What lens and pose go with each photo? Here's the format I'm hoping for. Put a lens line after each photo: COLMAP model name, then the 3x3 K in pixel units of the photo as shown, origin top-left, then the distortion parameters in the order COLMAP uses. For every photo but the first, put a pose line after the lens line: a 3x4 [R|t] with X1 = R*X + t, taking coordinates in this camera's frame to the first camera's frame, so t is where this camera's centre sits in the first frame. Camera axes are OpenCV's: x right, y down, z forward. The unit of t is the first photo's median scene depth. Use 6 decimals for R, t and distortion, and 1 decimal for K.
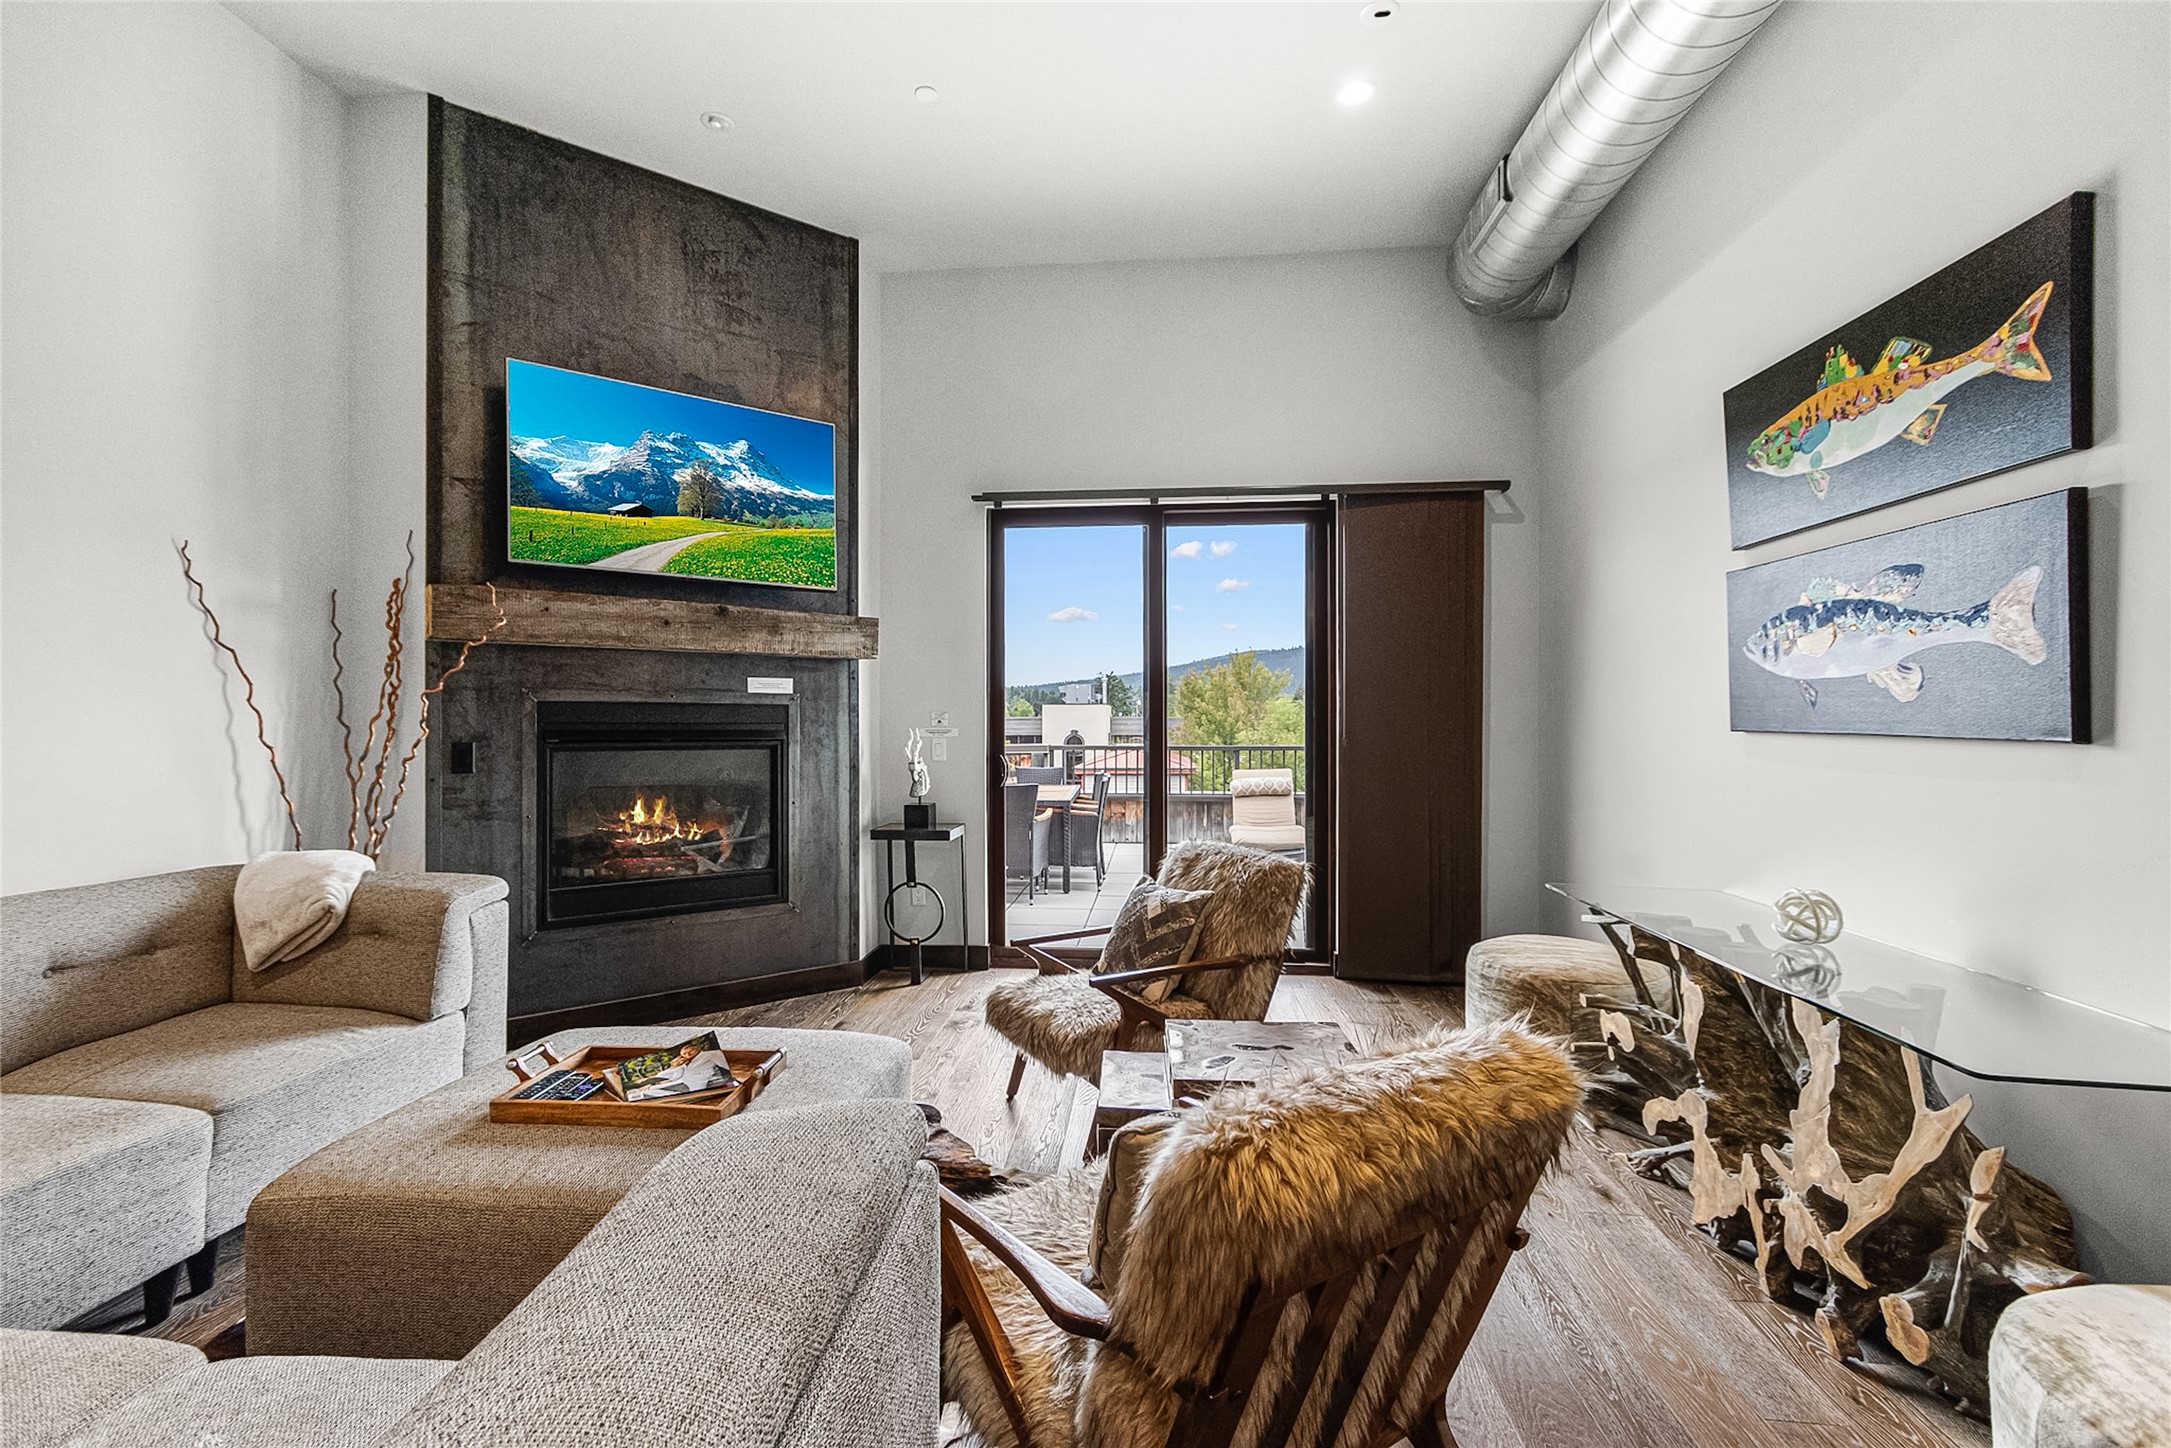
lens RADIAL K [[1019.8, 0, 1019.7], [0, 1019.8, 720.1], [0, 0, 1]] dist [0.013268, -0.003330]
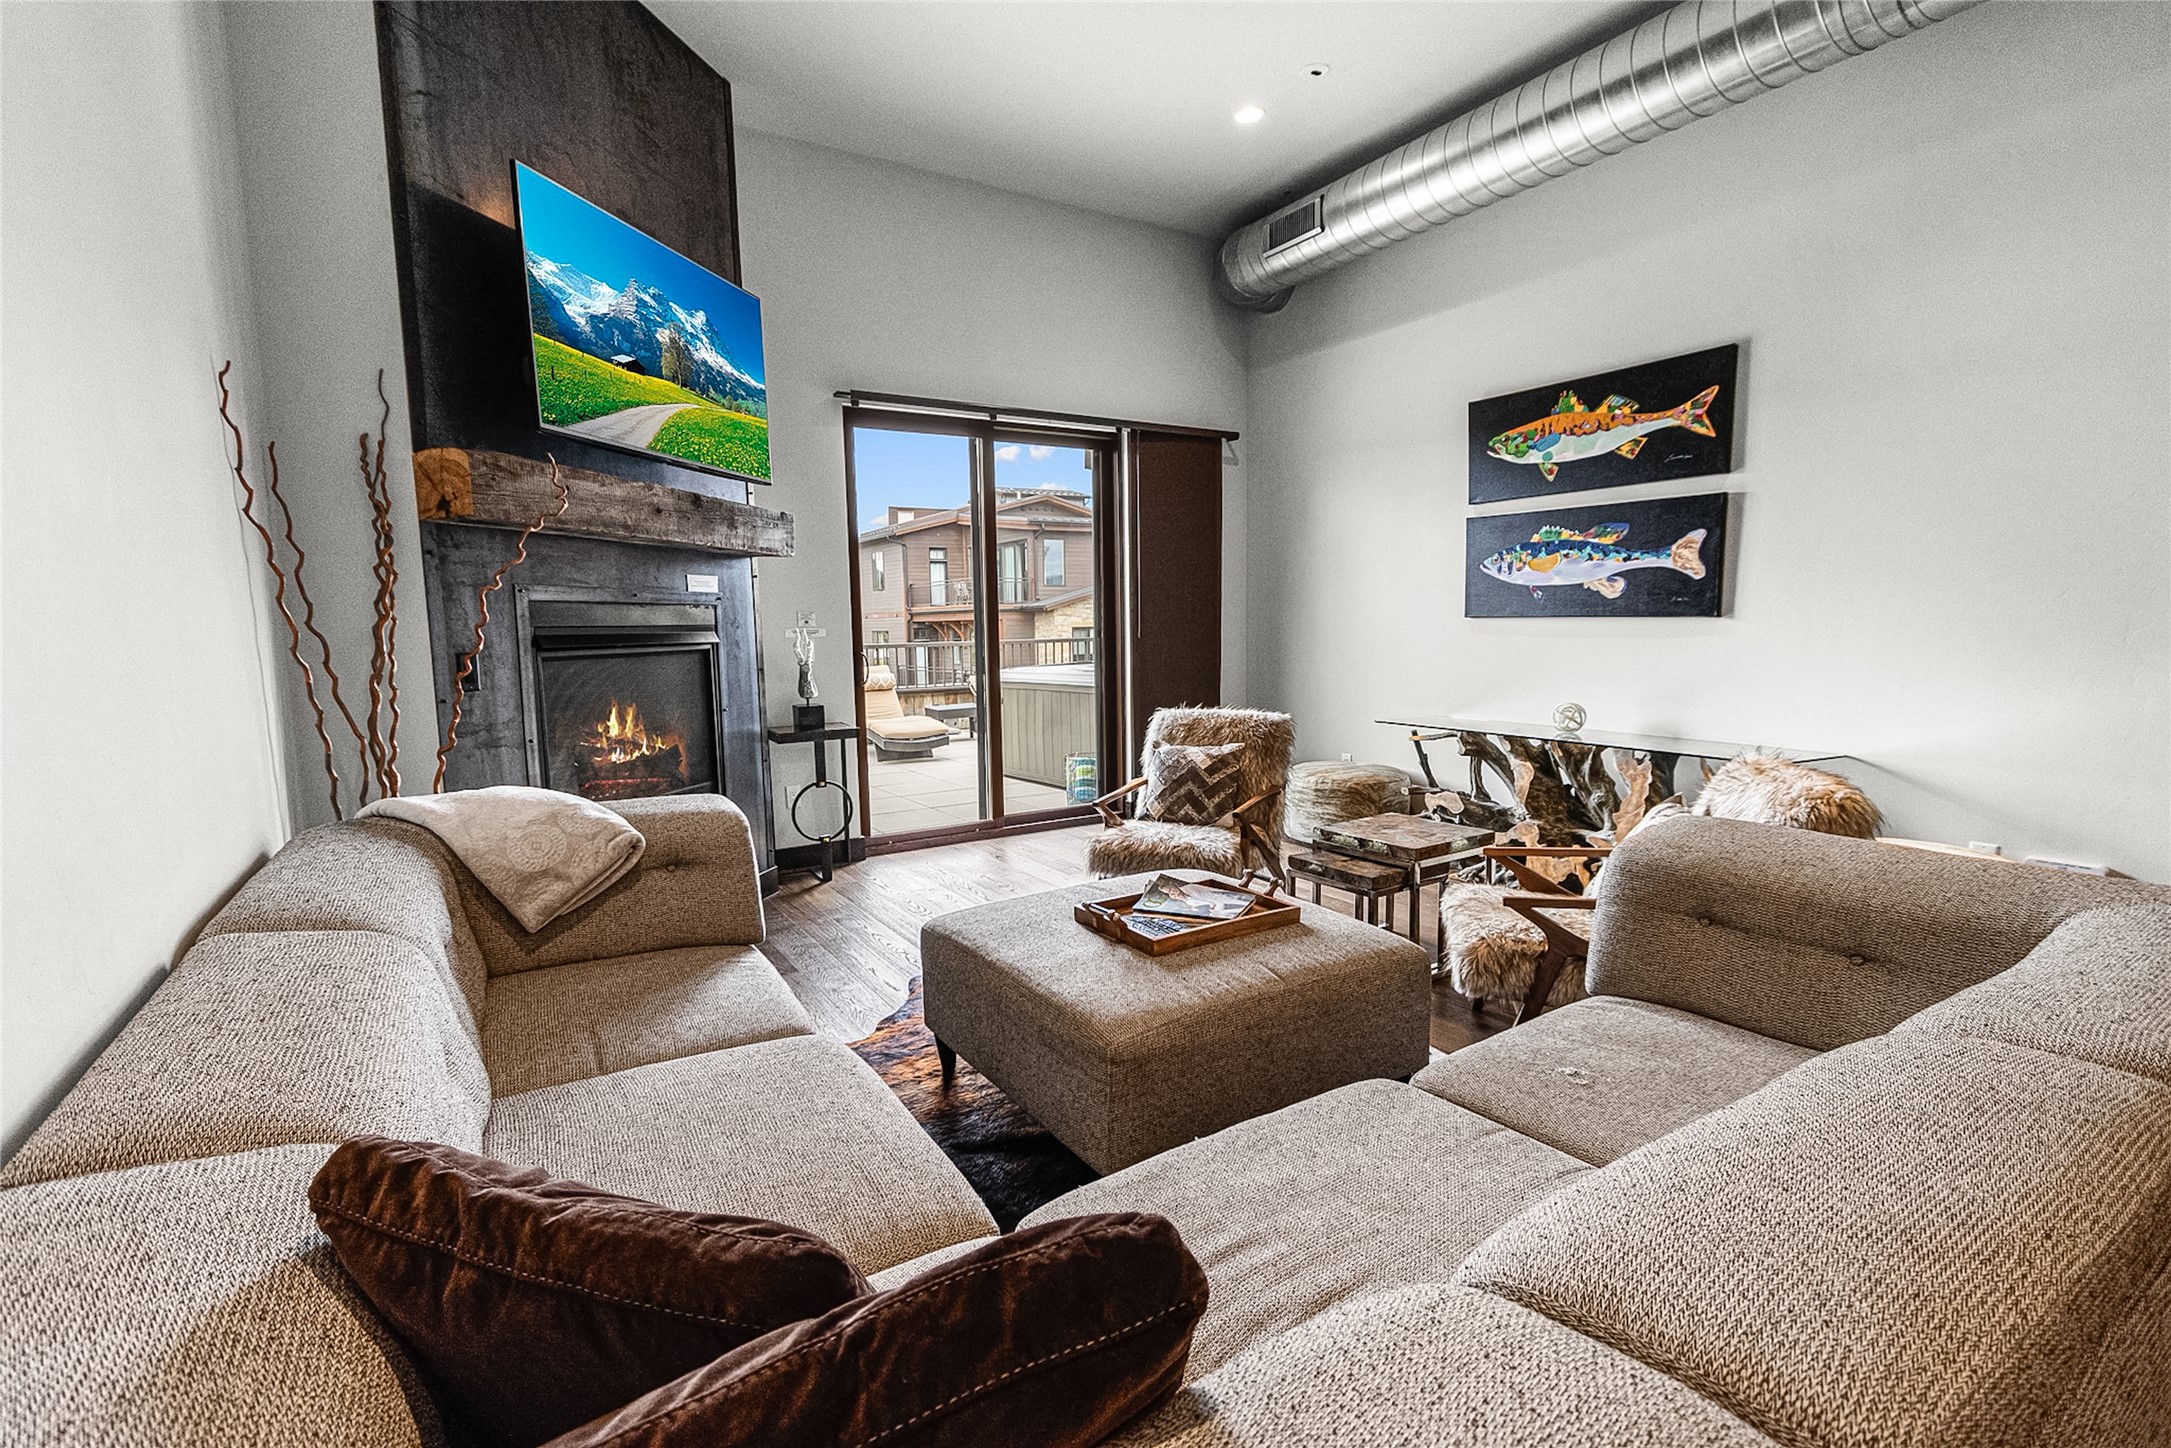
lens RADIAL K [[1019.8, 0, 1053.2], [0, 1019.8, 738.3], [0, 0, 1]] dist [0.013268, -0.003330]
pose [[0.790328, -0.083291, 0.606997, -0.826972], [0.014586, 0.992993, 0.117265, 0.001684], [-0.612511, -0.083825, 0.786005, 0.106425]]
